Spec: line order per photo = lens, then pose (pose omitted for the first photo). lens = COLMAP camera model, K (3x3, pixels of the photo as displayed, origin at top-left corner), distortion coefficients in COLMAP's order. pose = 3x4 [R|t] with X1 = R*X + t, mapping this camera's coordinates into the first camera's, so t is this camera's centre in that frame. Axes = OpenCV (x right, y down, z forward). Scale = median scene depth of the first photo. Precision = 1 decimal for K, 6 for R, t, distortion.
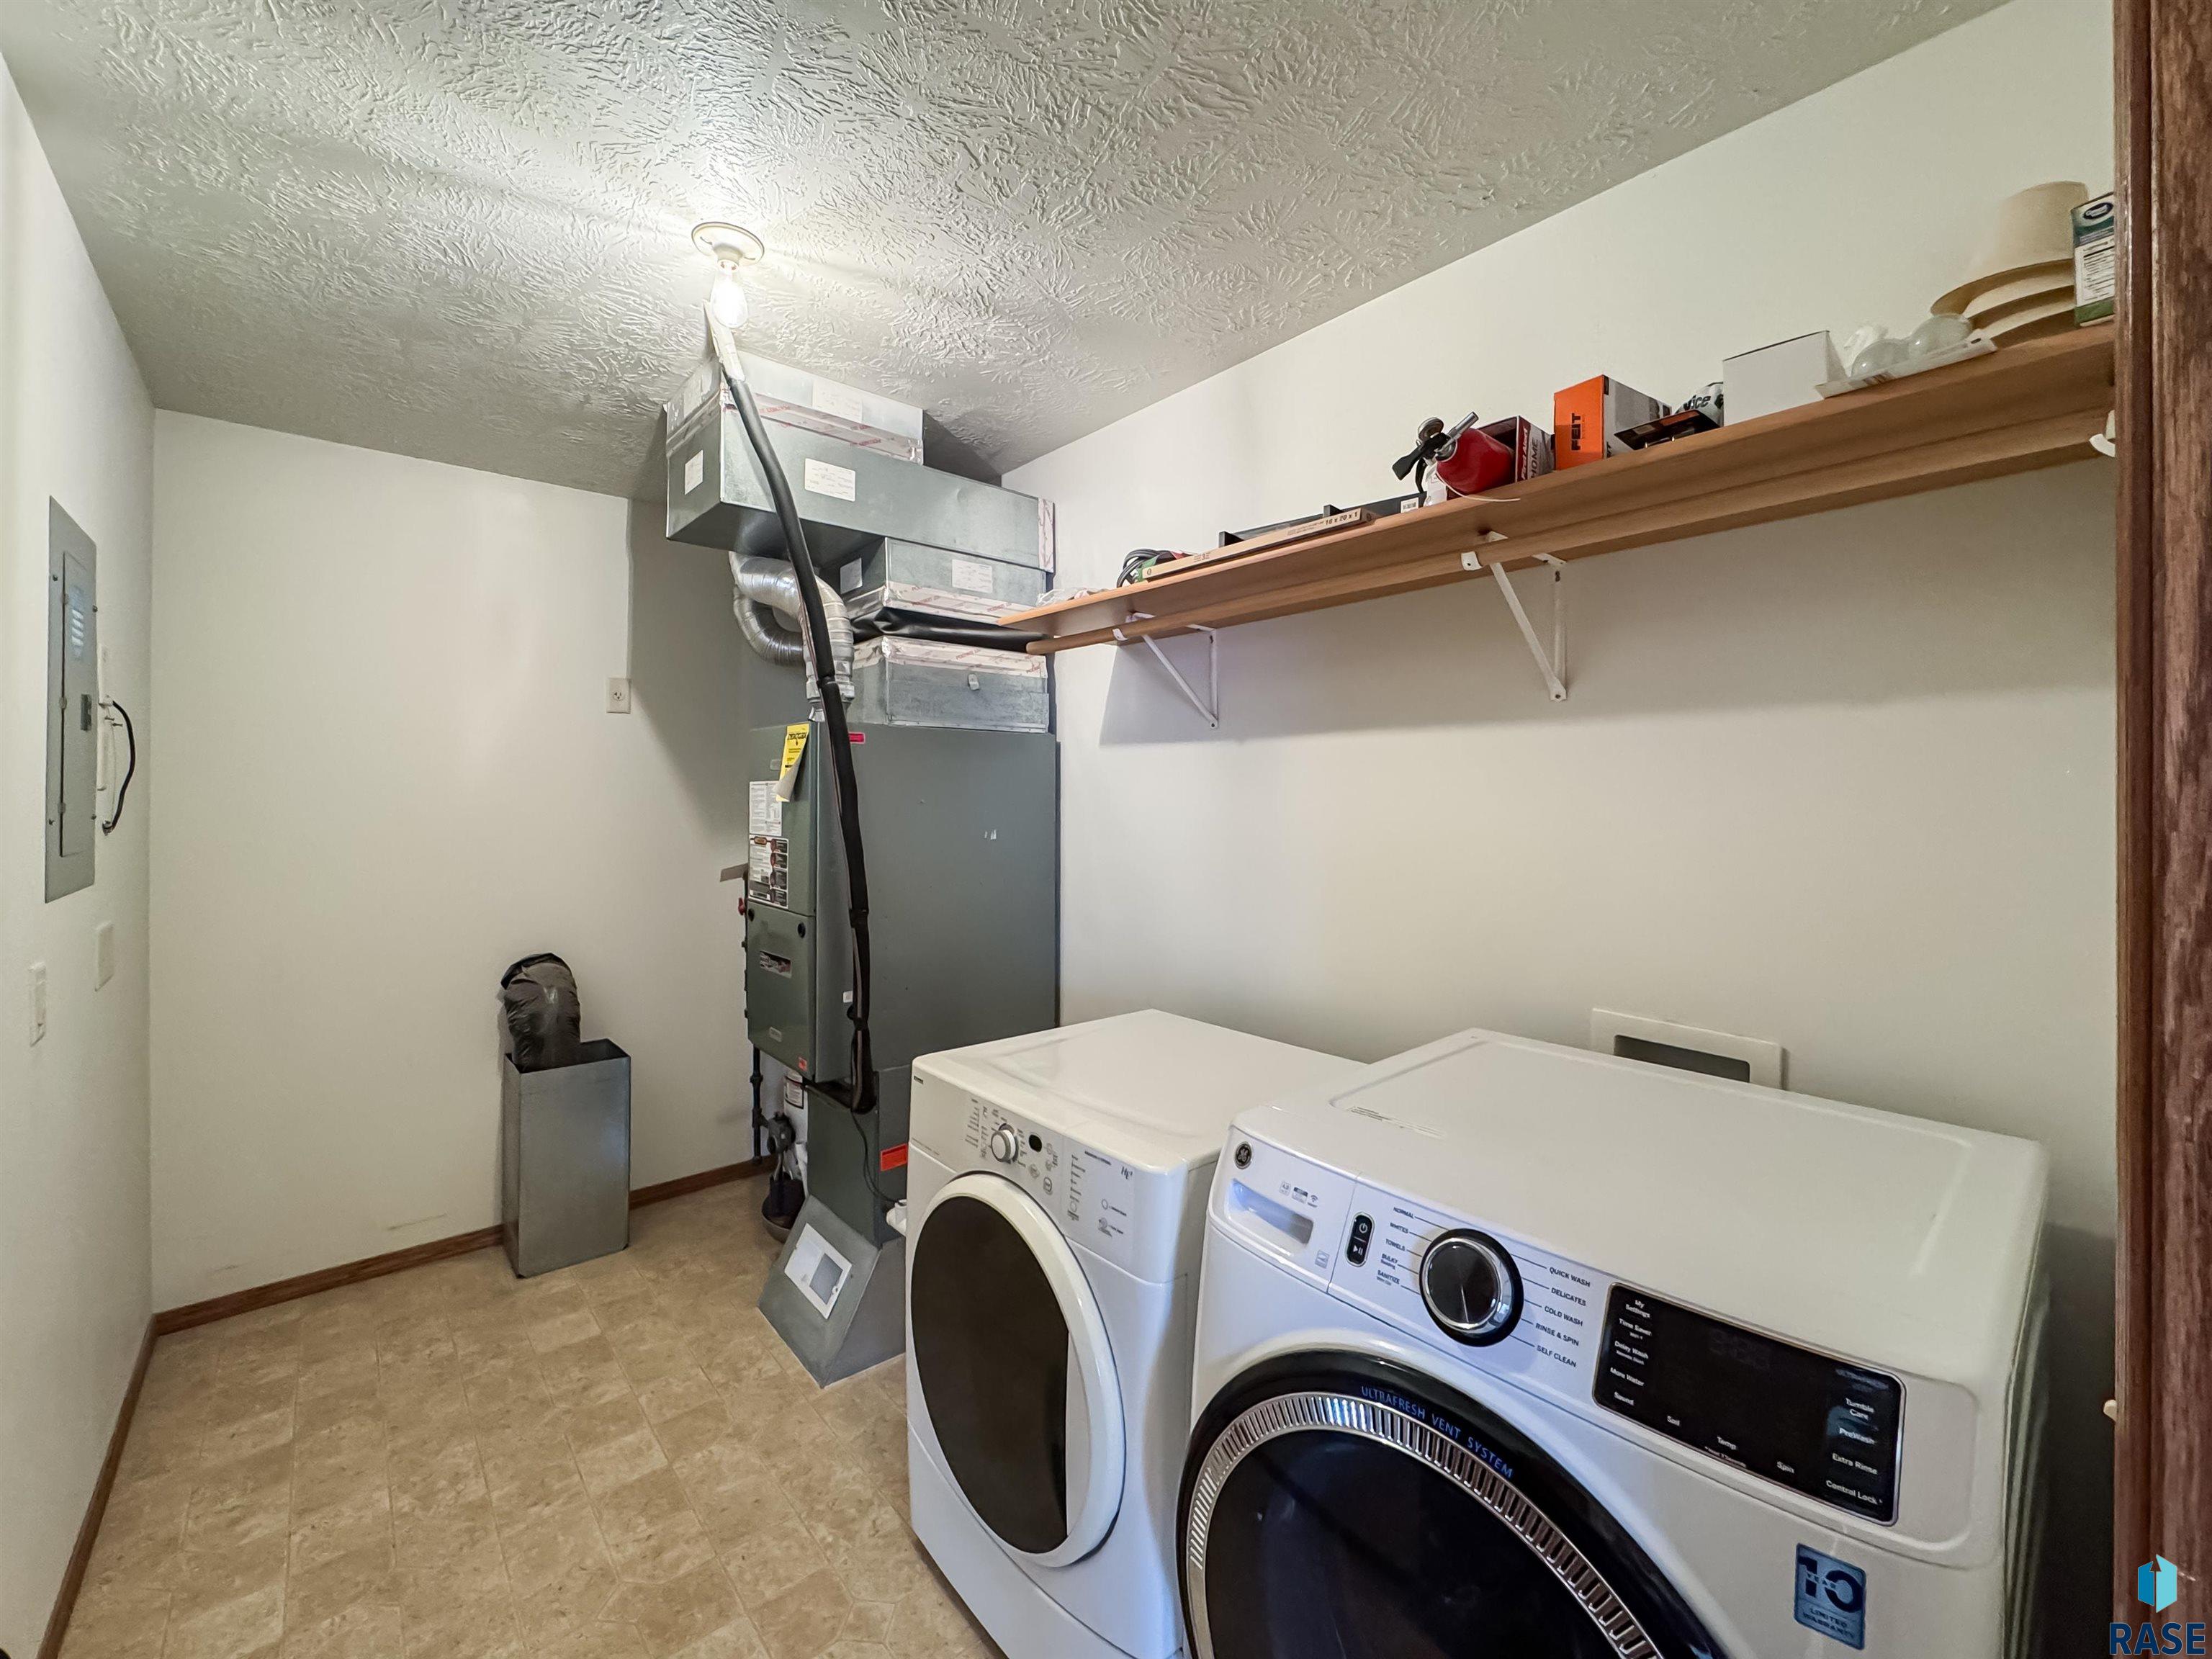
lens RADIAL K [[892.2, 0, 1103.8], [0, 892.2, 817.5], [0, 0, 1]] dist [-0.001694, -0.000020]
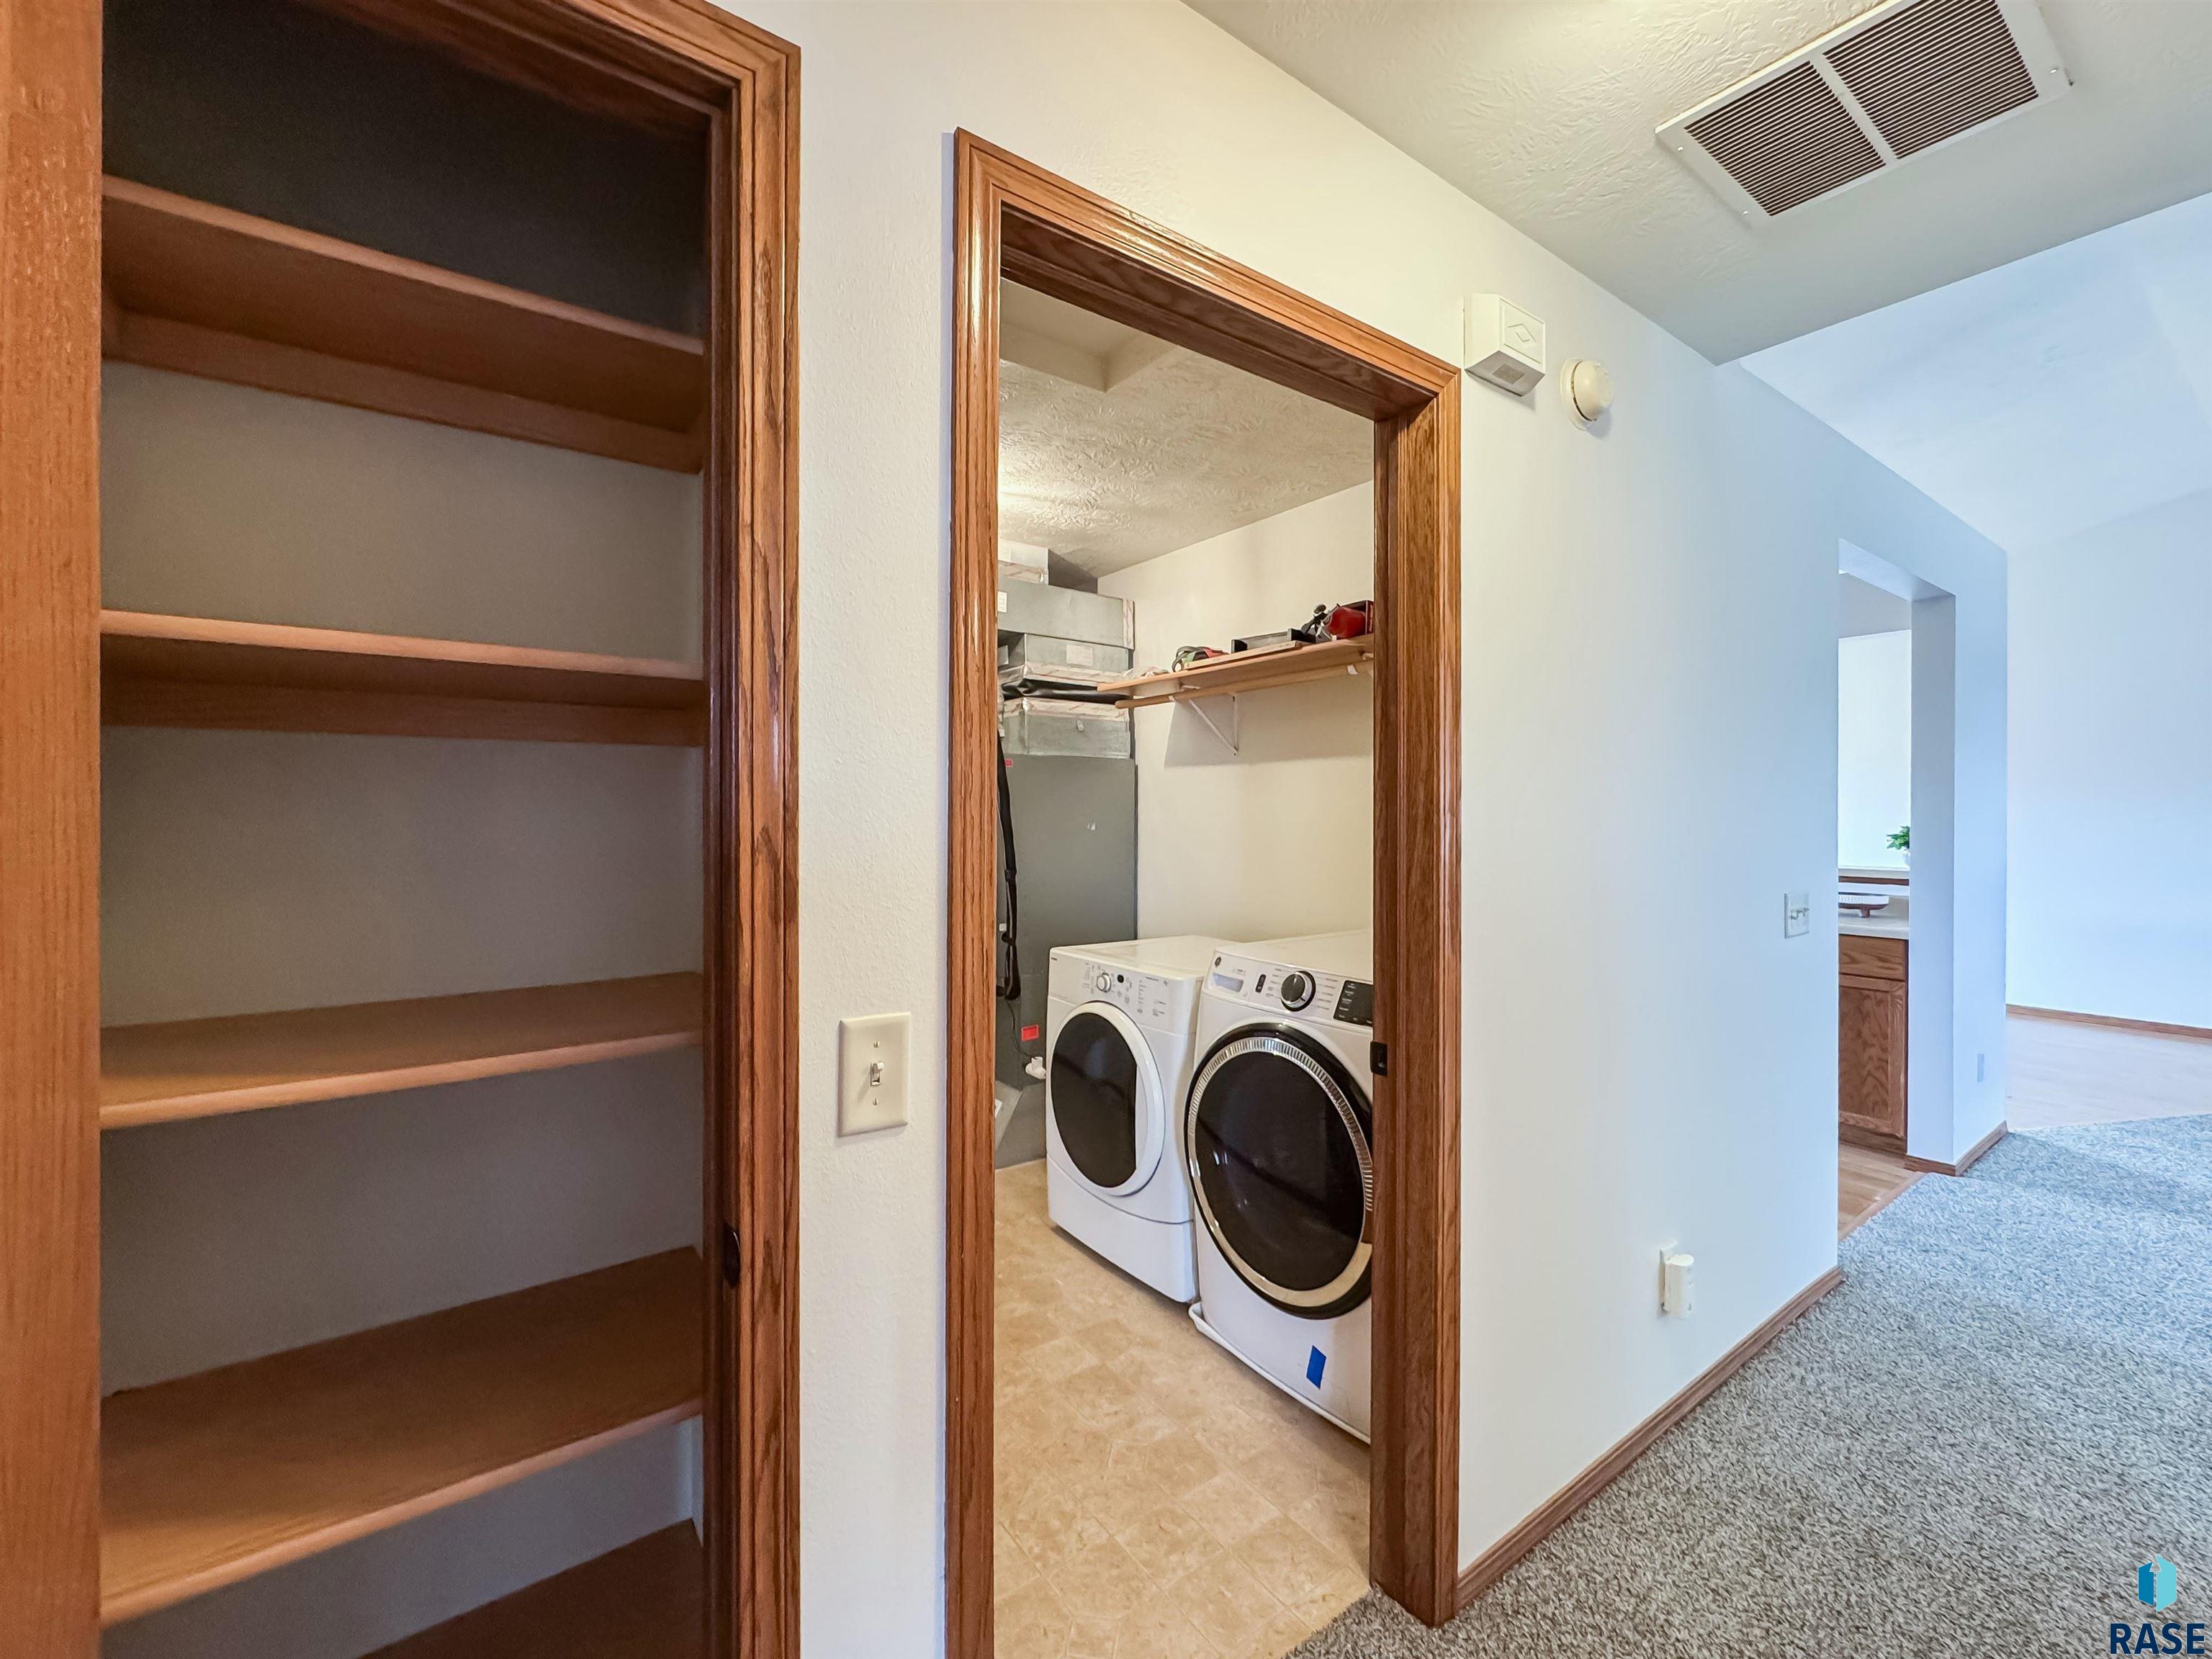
lens RADIAL K [[892.2, 0, 1103.8], [0, 892.2, 817.5], [0, 0, 1]] dist [-0.001694, -0.000020]
pose [[0.995377, 0.000703, -0.096038, 0.042541], [-0.002599, 0.999804, -0.019610, 0.036982], [0.096006, 0.019769, 0.995184, -0.549075]]
